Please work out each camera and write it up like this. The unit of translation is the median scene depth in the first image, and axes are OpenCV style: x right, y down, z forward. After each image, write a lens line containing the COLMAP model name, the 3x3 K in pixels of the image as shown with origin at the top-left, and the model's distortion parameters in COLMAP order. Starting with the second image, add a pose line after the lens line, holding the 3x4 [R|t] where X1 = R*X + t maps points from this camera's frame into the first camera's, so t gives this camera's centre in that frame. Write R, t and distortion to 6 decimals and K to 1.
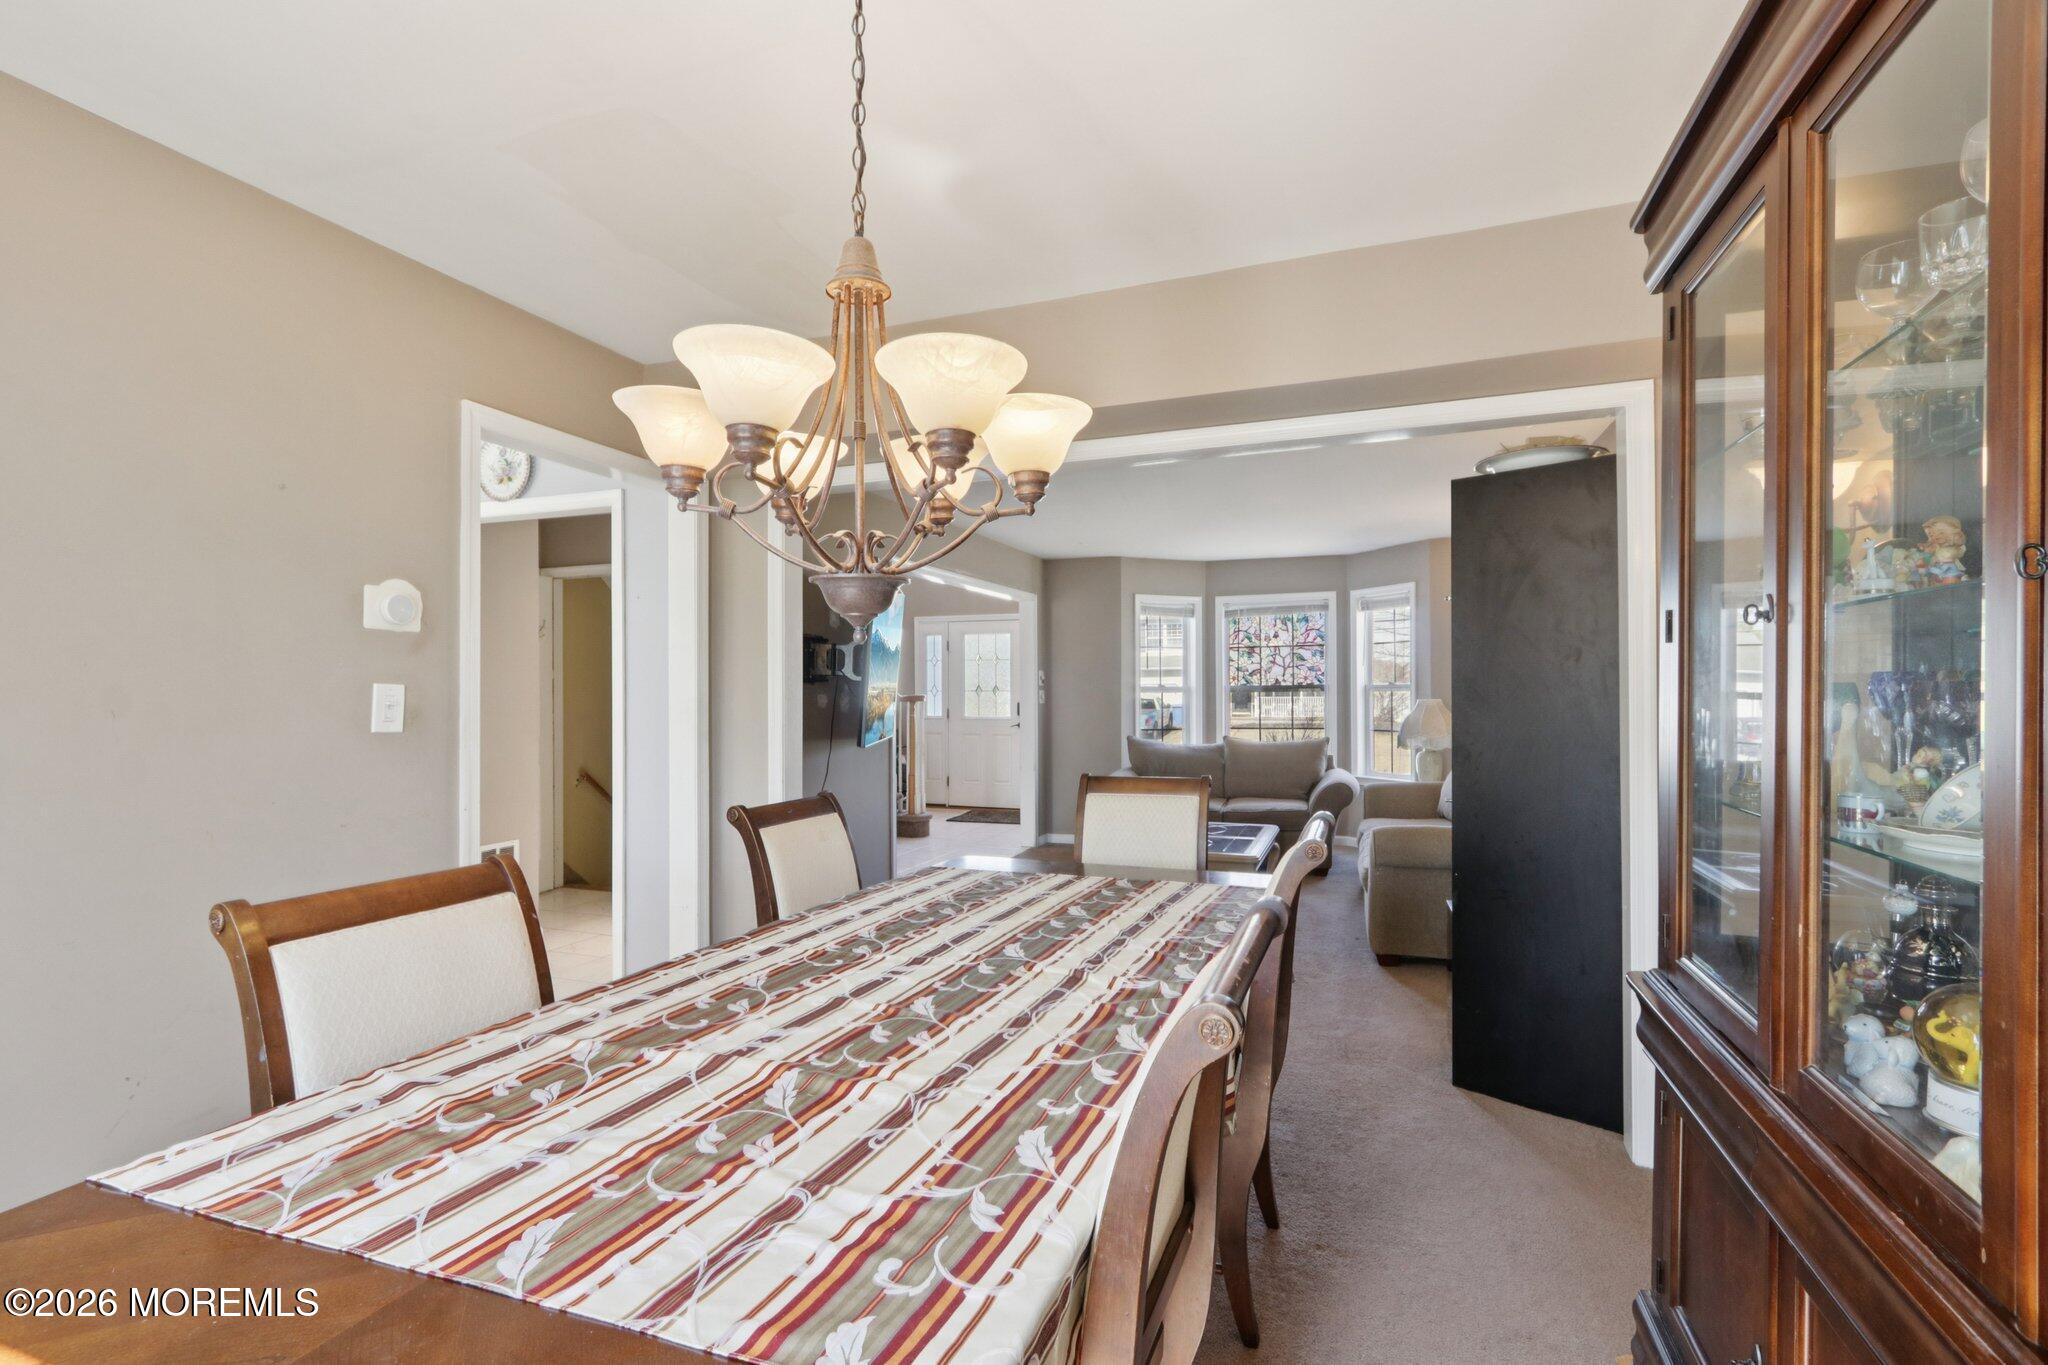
lens RADIAL K [[941.5, 0, 1020.4], [0, 941.5, 696.8], [0, 0, 1]] dist [-0.003903, 0.000846]
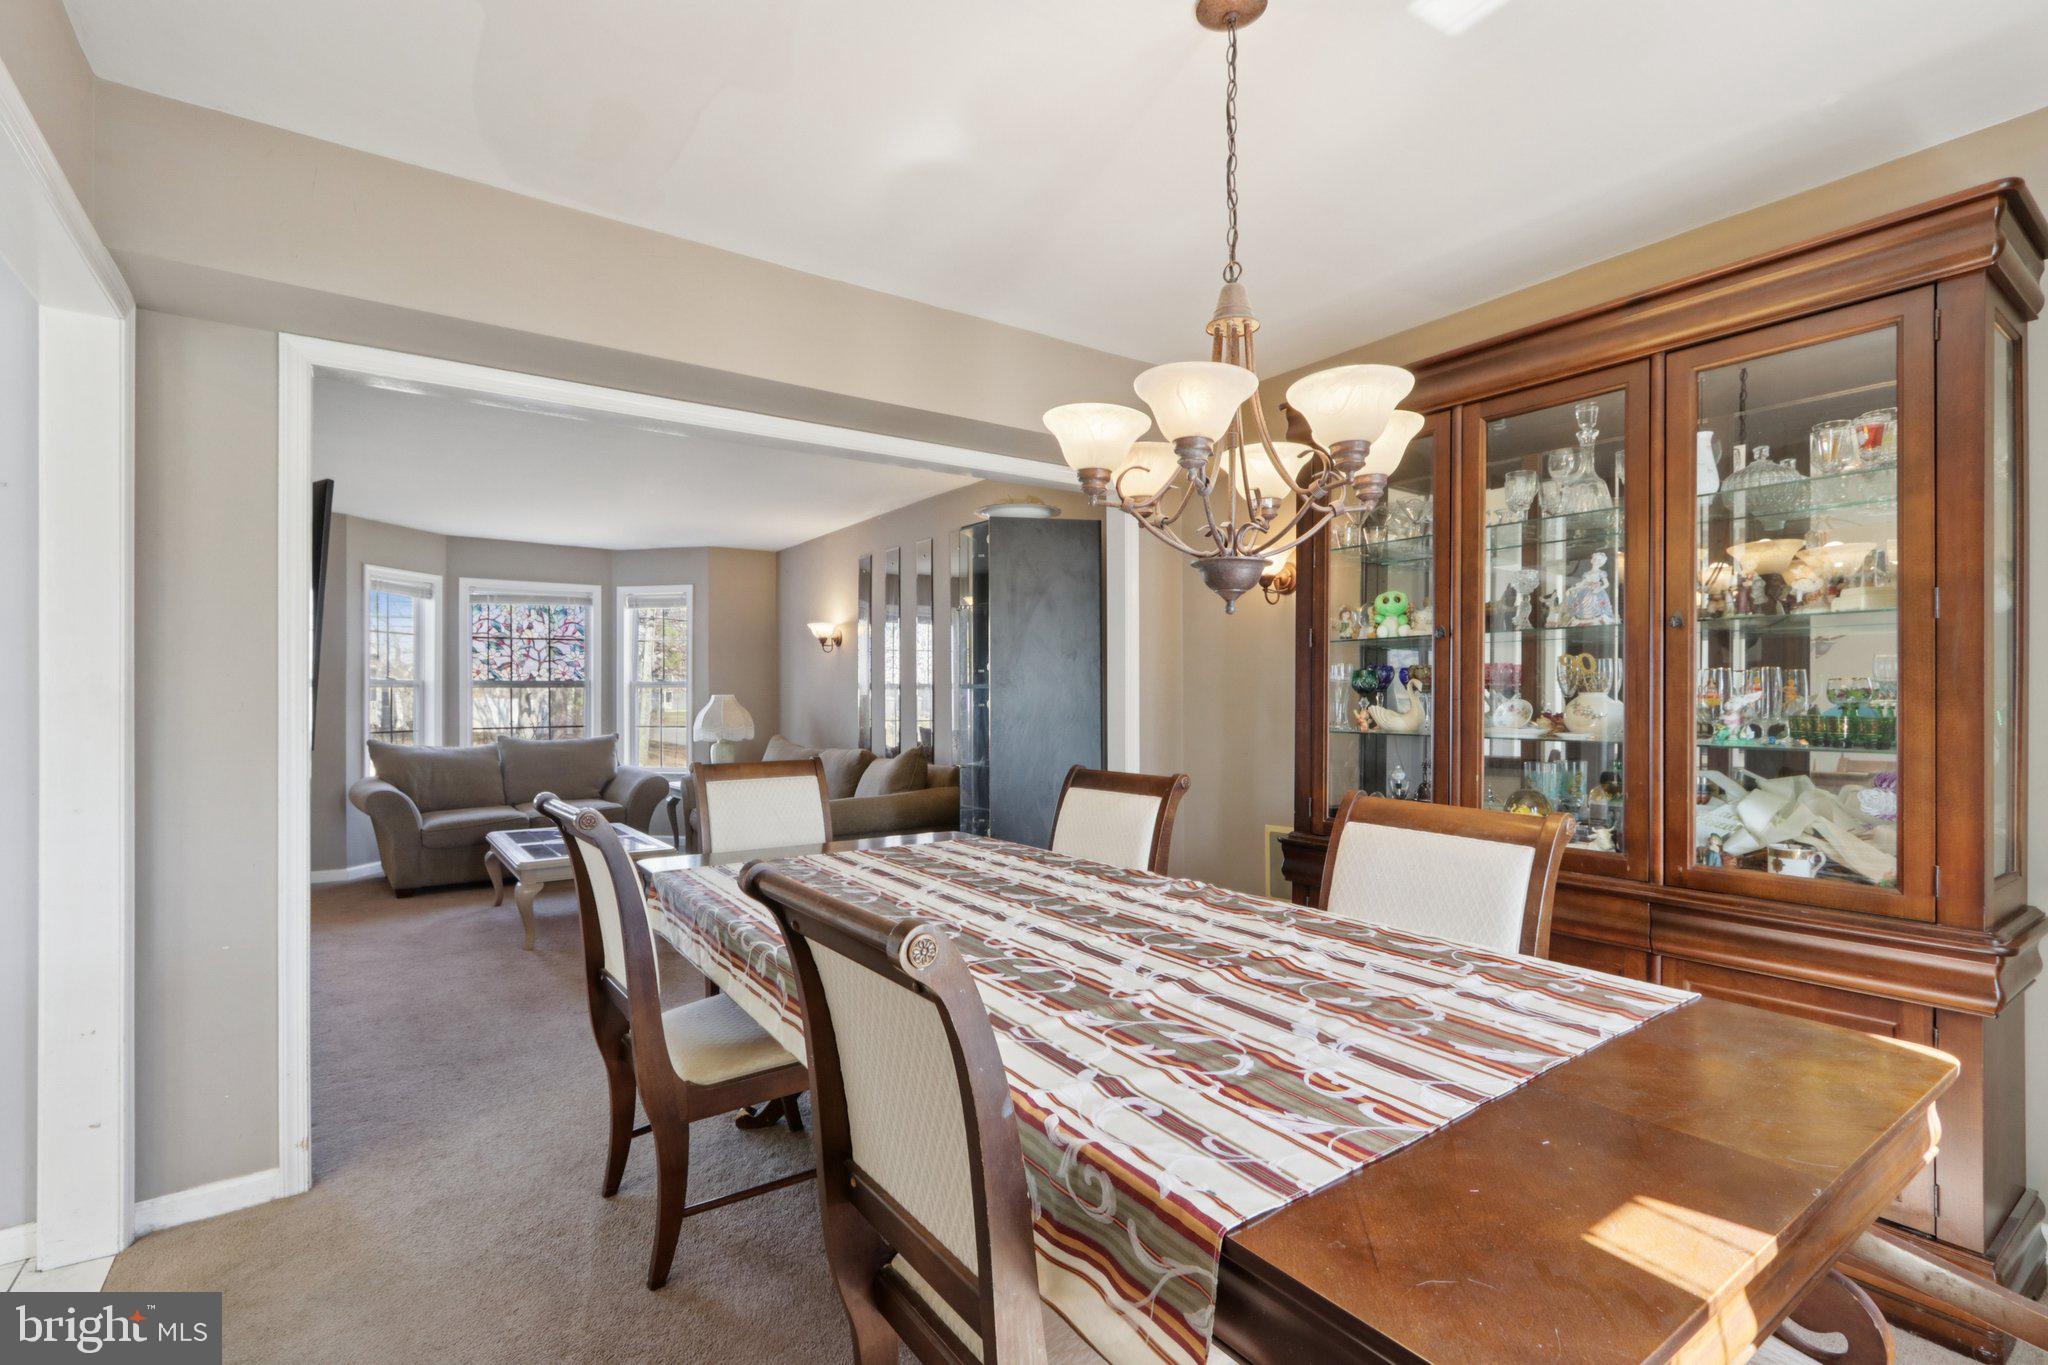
lens RADIAL K [[941.5, 0, 1015.0], [0, 941.5, 699.1], [0, 0, 1]] dist [-0.003903, 0.000846]
pose [[0.562116, 0.001157, 0.827057, -0.240922], [0.002337, 0.999993, -0.002987, 0.010194], [-0.827055, 0.003611, 0.562109, 0.097631]]
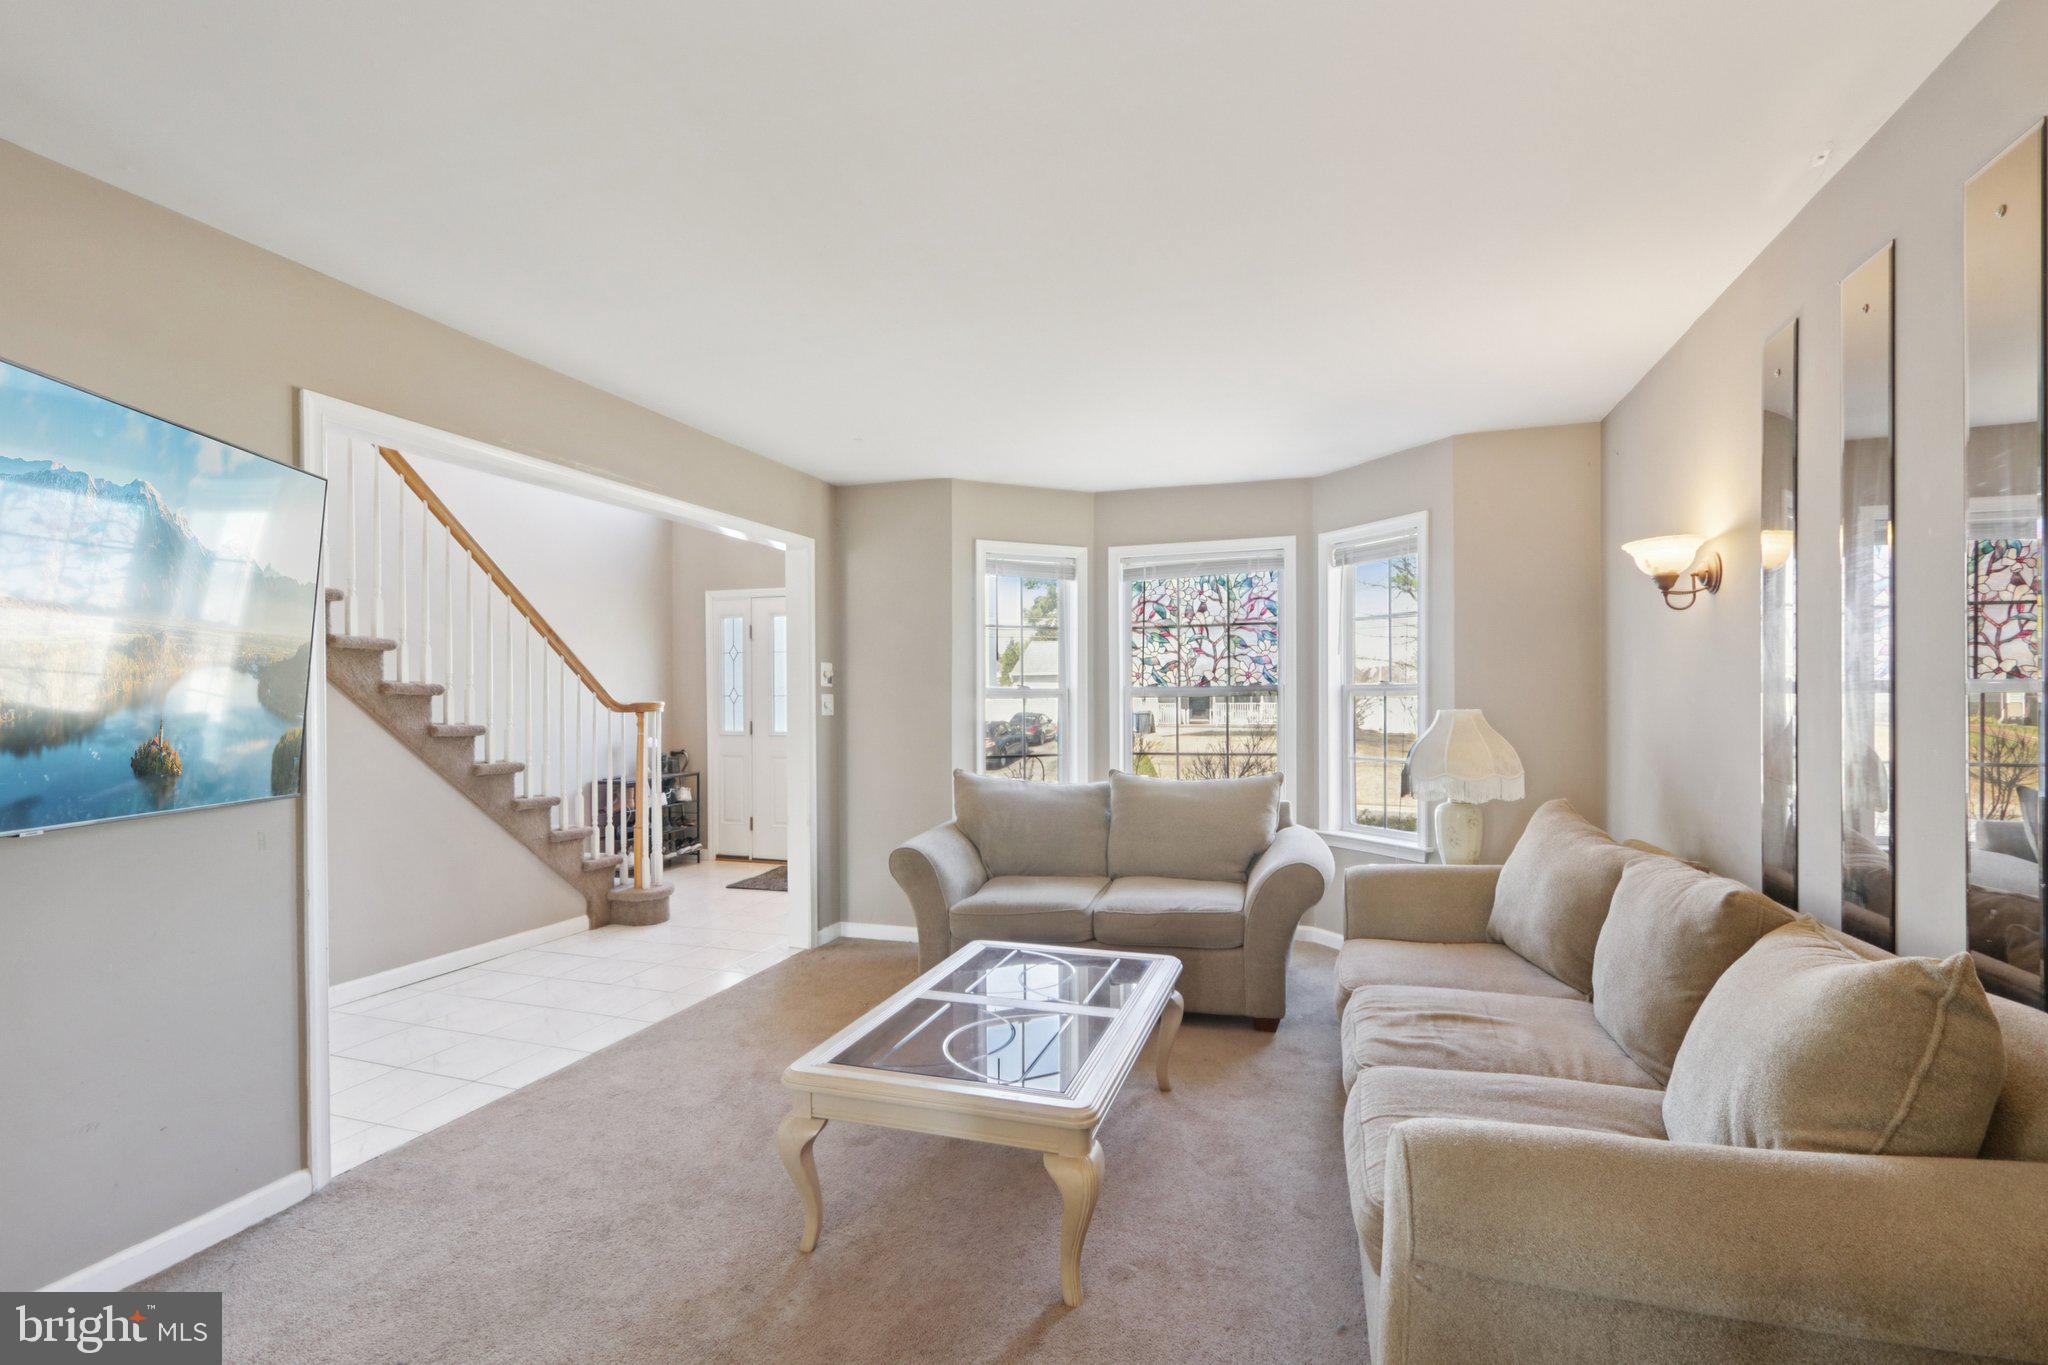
lens RADIAL K [[941.5, 0, 1025.1], [0, 941.5, 713.2], [0, 0, 1]] dist [-0.003903, 0.000846]
pose [[0.999104, -0.000940, 0.042307, 0.134844], [0.000479, 0.999940, 0.010901, -0.001289], [-0.042315, -0.010870, 0.999045, 0.398192]]
